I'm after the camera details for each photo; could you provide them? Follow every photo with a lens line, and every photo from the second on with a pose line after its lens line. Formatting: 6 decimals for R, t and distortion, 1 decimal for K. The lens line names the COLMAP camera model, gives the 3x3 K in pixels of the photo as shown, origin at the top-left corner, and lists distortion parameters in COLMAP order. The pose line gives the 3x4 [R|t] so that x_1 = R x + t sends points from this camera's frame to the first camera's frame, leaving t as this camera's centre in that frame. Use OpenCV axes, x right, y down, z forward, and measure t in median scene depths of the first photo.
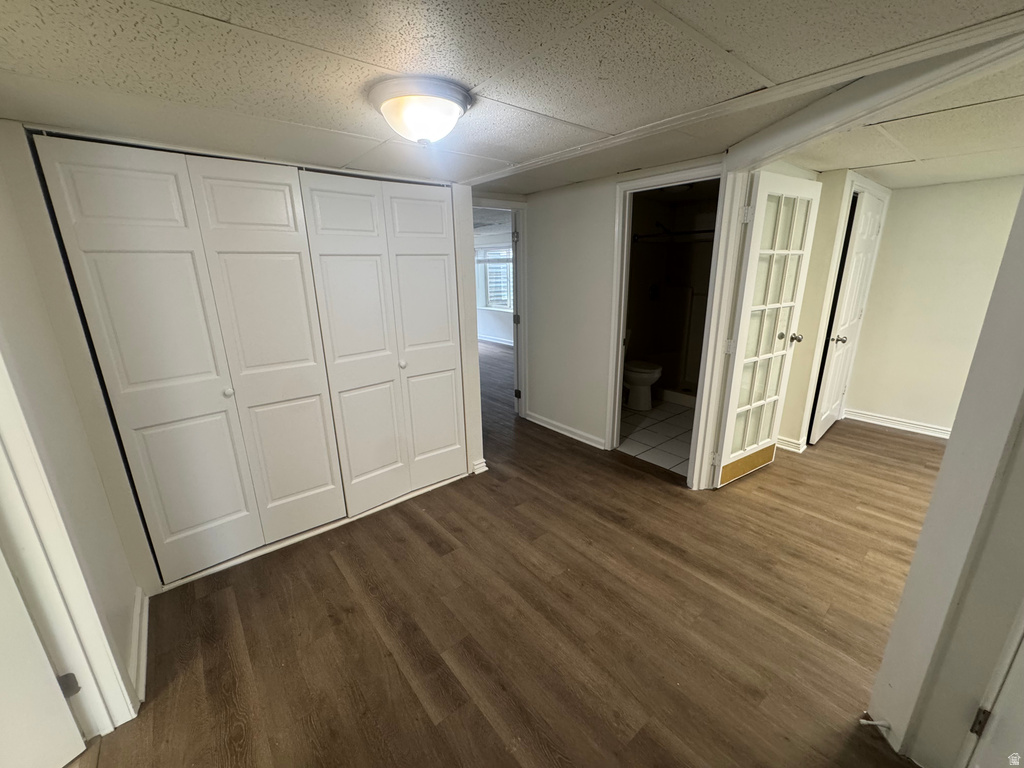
lens RADIAL K [[411.1, 0, 512.2], [0, 411.1, 385.5], [0, 0, 1]] dist [-0.005606, 0.000914]
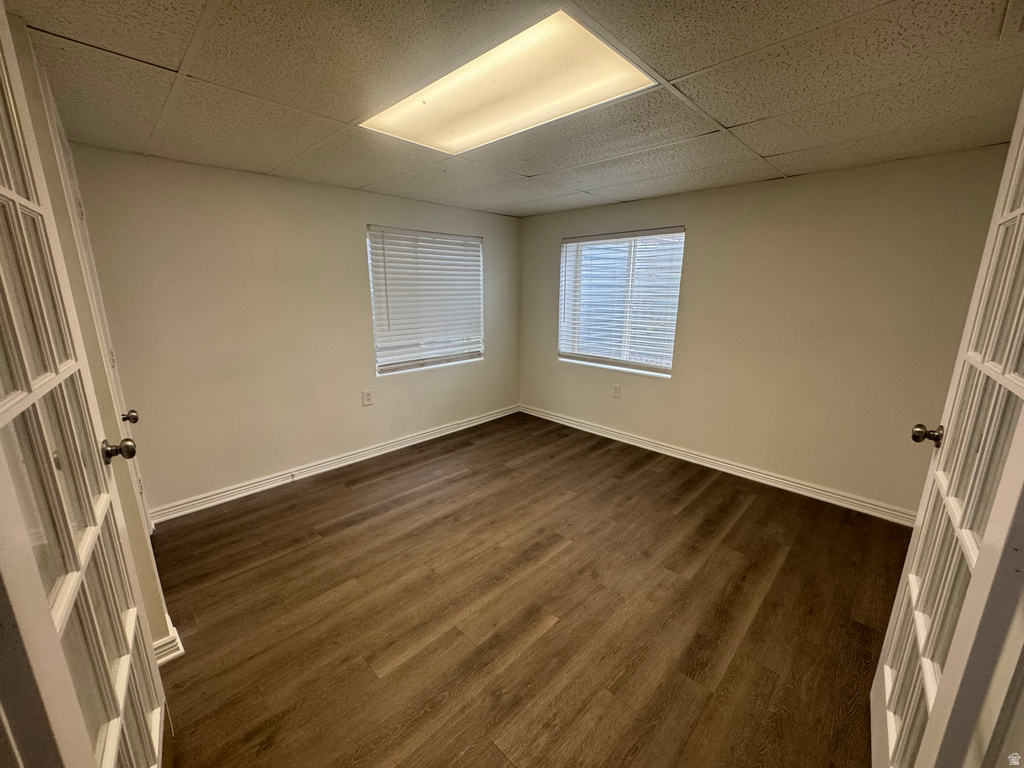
lens RADIAL K [[411.1, 0, 510.8], [0, 411.1, 382.8], [0, 0, 1]] dist [-0.005606, 0.000914]
pose [[-0.104766, -0.210224, 0.972024, 0.304469], [0.267895, 0.935307, 0.231157, -0.153887], [-0.957735, 0.284618, -0.041671, 0.639967]]
